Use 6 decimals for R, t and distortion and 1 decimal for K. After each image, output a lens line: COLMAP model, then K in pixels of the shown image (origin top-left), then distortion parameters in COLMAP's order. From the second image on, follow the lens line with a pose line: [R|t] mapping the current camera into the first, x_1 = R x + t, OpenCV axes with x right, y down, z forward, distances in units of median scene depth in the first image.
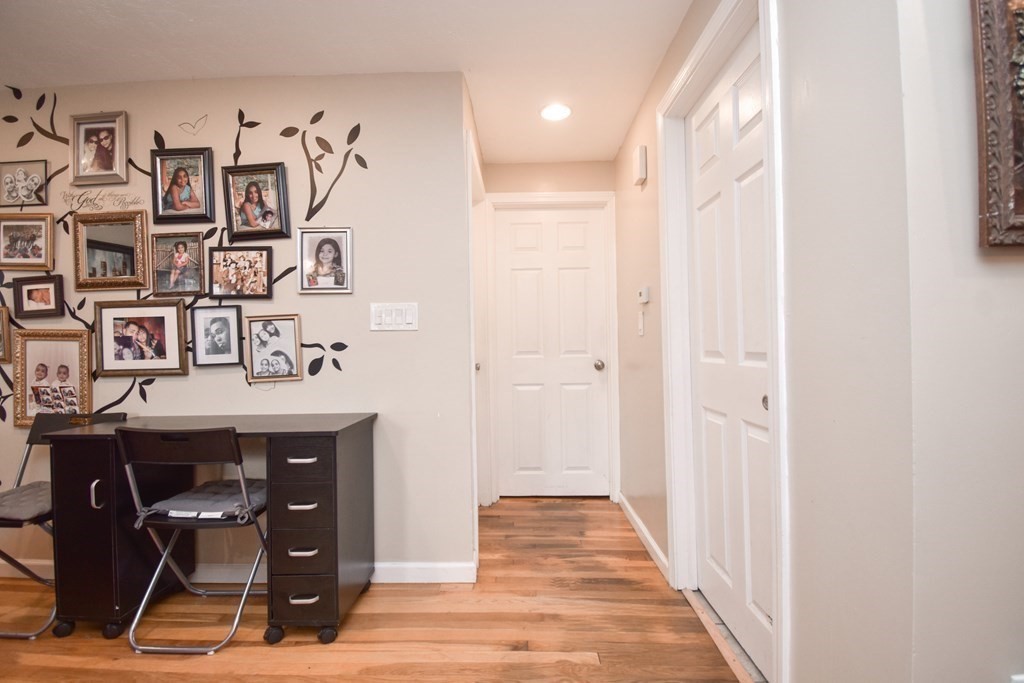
lens RADIAL K [[460.2, 0, 529.1], [0, 460.2, 335.1], [0, 0, 1]] dist [0.002860, -0.014061]
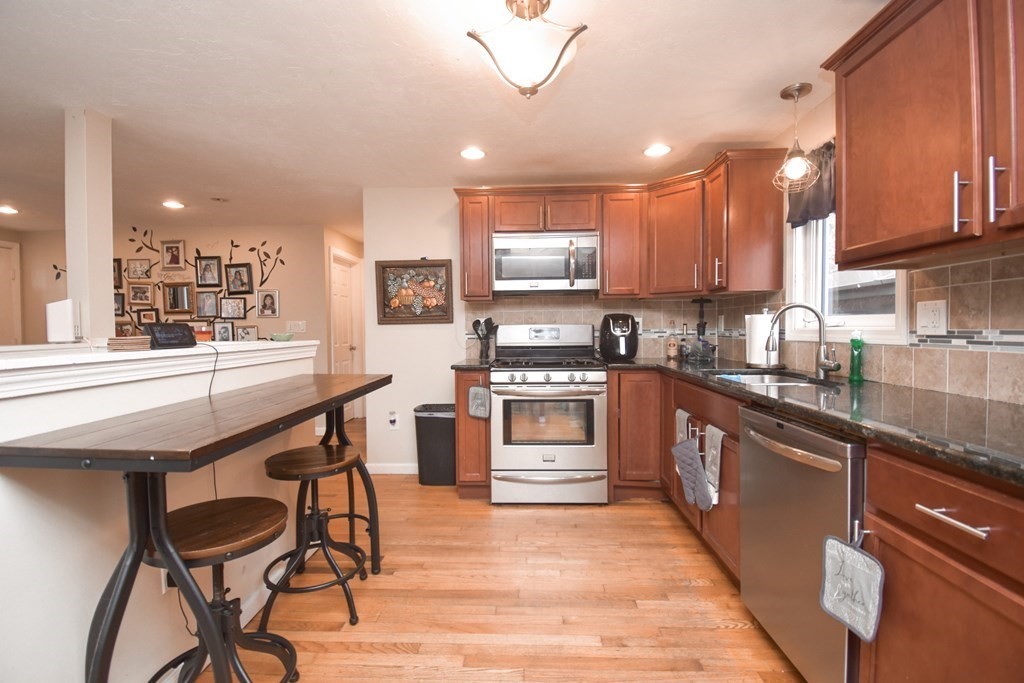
lens RADIAL K [[460.2, 0, 521.9], [0, 460.2, 337.6], [0, 0, 1]] dist [0.002860, -0.014061]
pose [[0.999905, 0.007822, -0.011371, 0.917799], [-0.007458, 0.999468, 0.031756, -0.068708], [0.011613, -0.031668, 0.999431, -1.400346]]
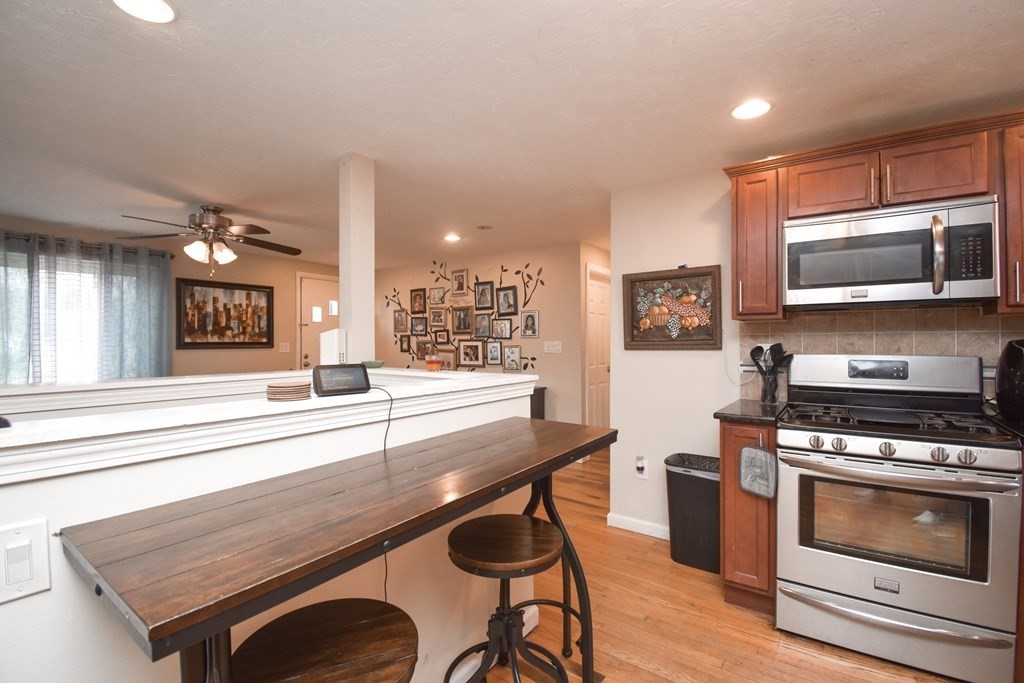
lens RADIAL K [[460.2, 0, 511.4], [0, 460.2, 341.5], [0, 0, 1]] dist [0.002860, -0.014061]
pose [[0.818566, 0.015444, -0.574206, 0.897836], [-0.008391, 0.999853, 0.014931, -0.103291], [0.574352, -0.007404, 0.818575, -1.078690]]
